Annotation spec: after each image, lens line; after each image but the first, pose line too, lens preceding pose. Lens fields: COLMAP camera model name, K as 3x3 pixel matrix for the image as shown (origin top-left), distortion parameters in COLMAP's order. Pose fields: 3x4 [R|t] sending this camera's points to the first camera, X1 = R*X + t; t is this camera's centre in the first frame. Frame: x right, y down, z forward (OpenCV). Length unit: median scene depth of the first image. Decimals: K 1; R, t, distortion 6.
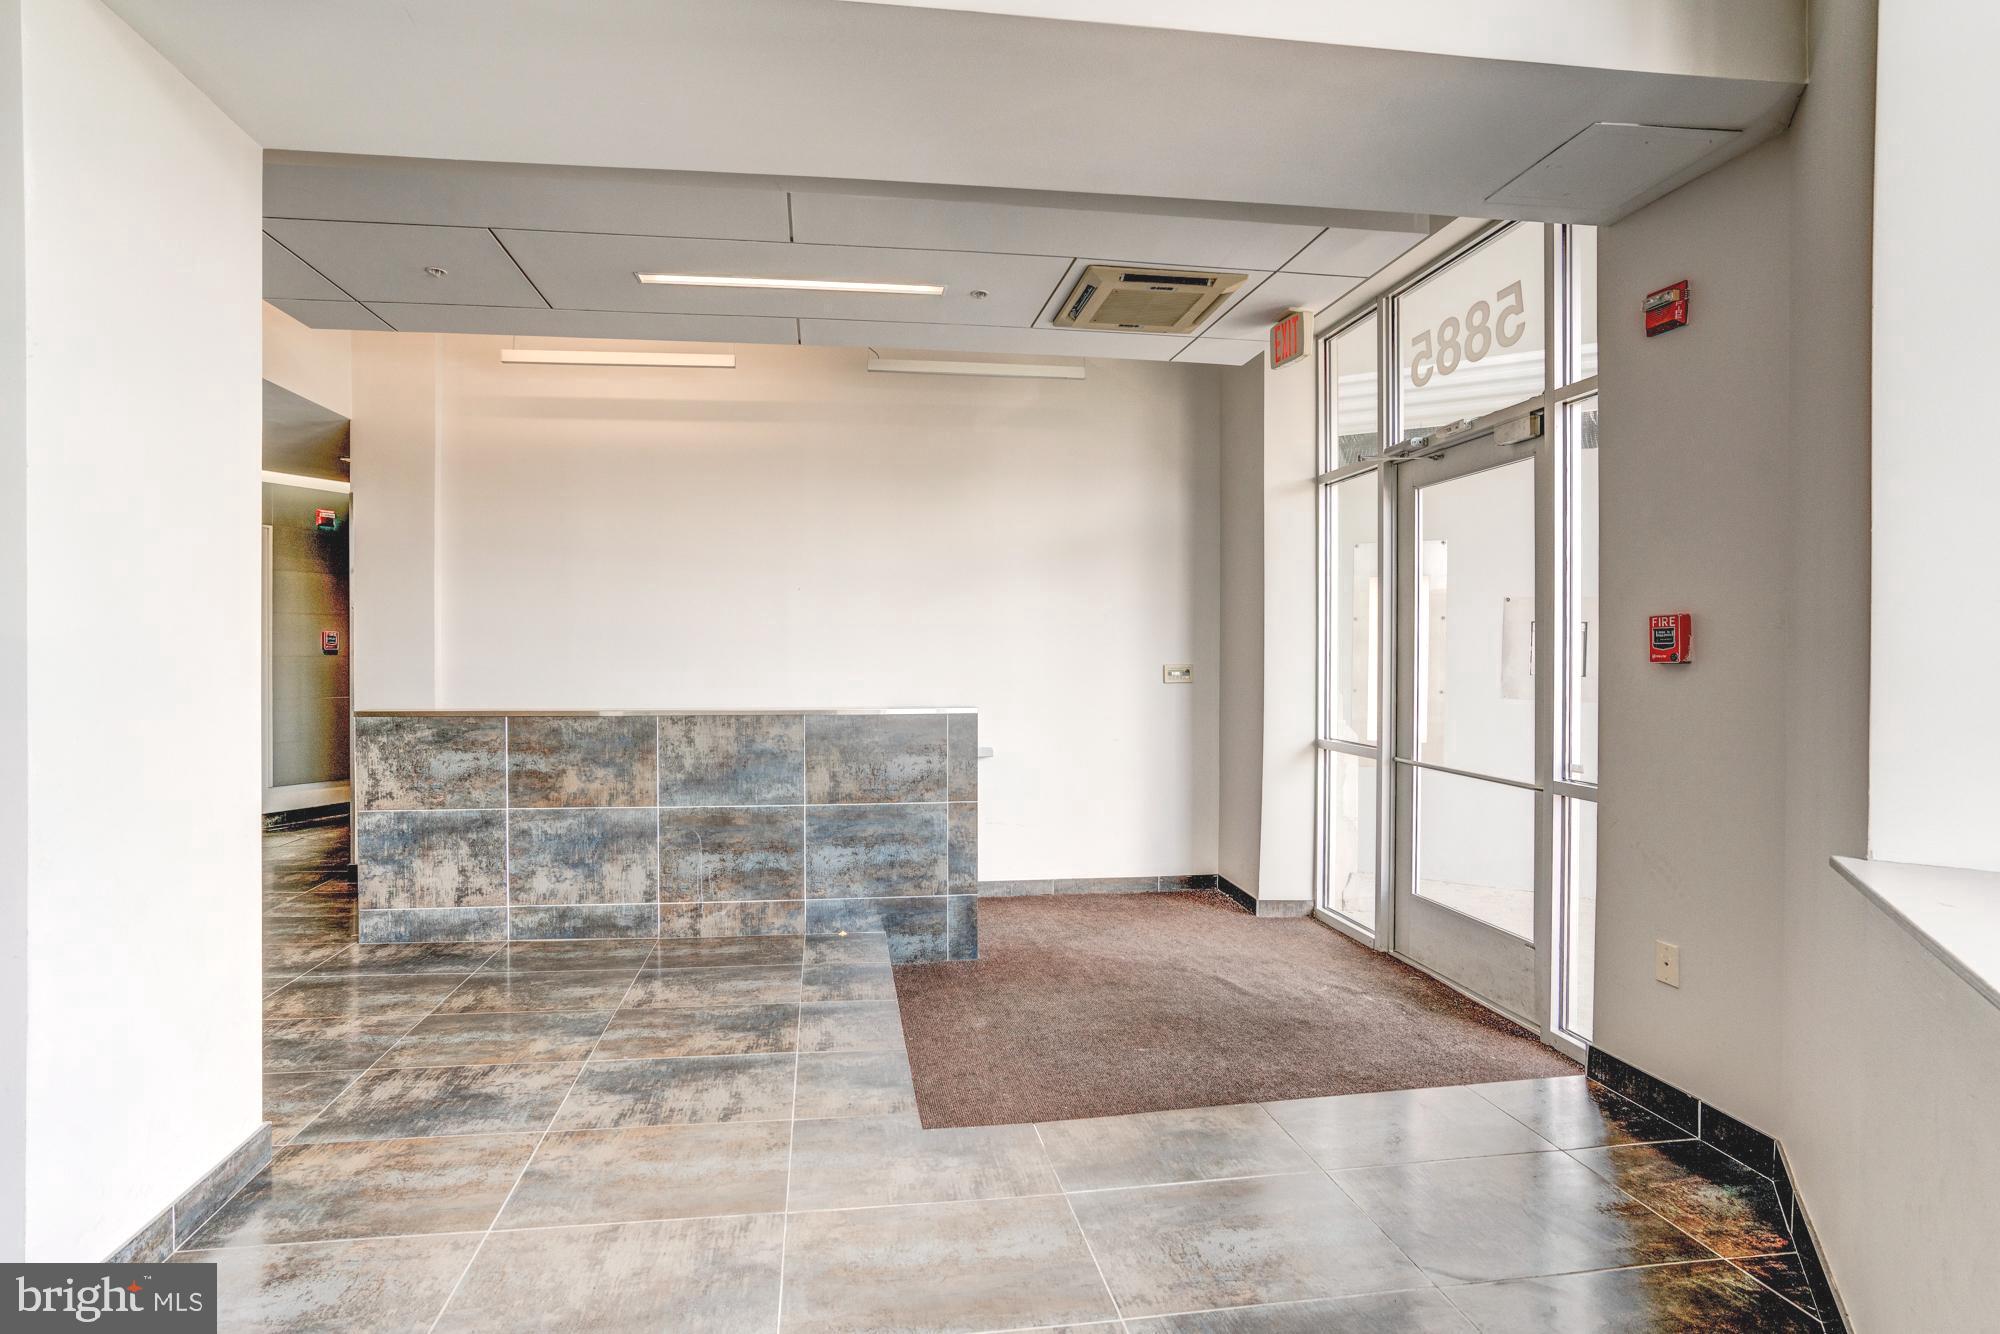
lens RADIAL K [[906.3, 0, 1017.4], [0, 906.3, 657.8], [0, 0, 1]] dist [-0.054067, 0.031956]
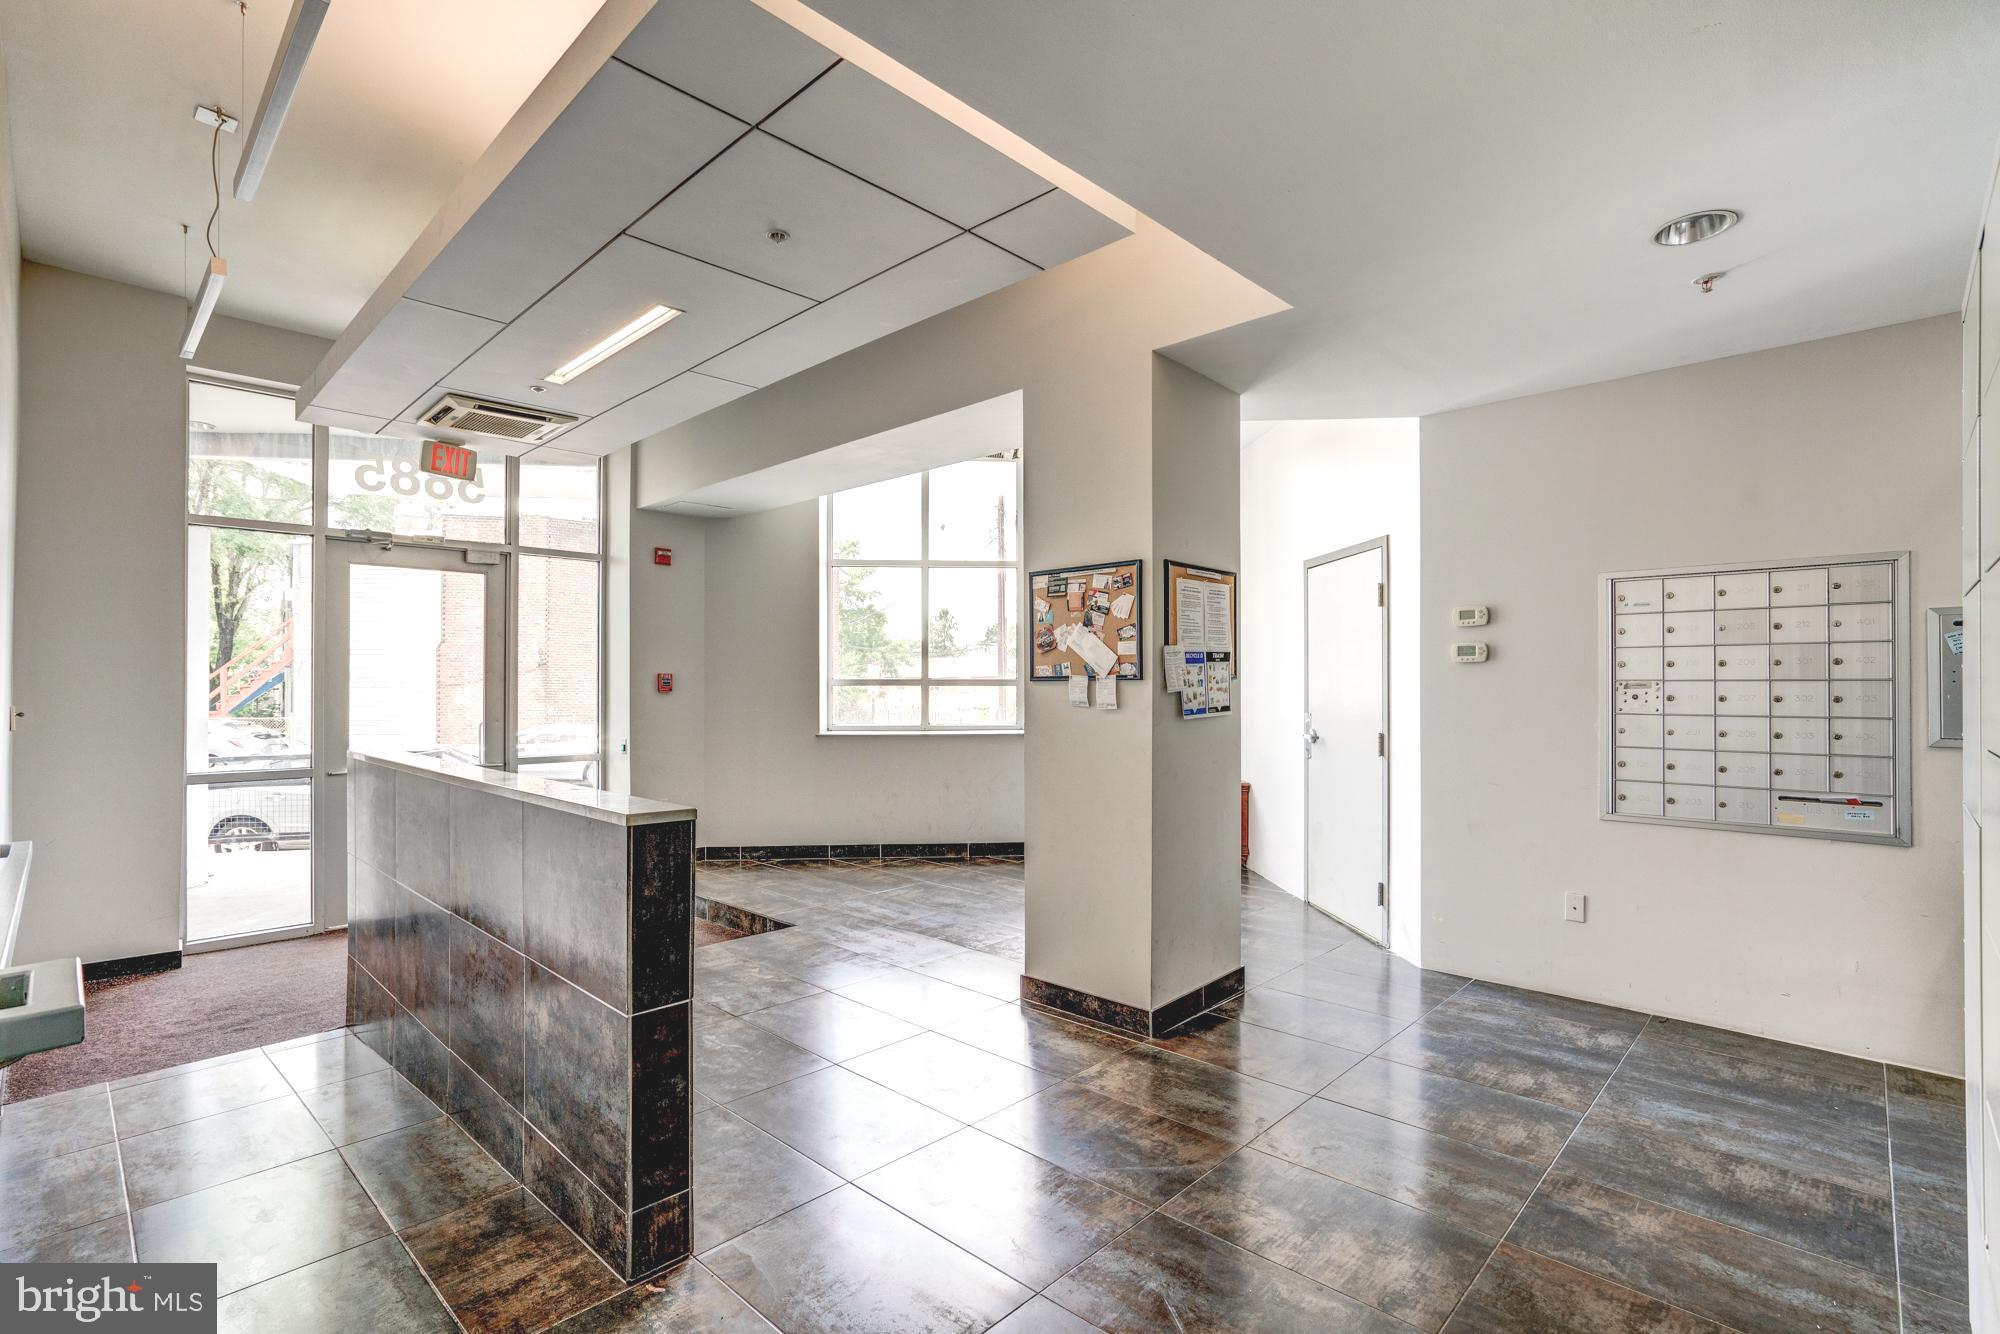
lens RADIAL K [[906.3, 0, 1017.4], [0, 906.3, 657.8], [0, 0, 1]] dist [-0.054067, 0.031956]
pose [[-0.649486, 0.009067, 0.760320, -1.318135], [0.007326, 0.999957, -0.005667, -0.049495], [-0.760338, 0.001890, -0.649524, 1.283215]]
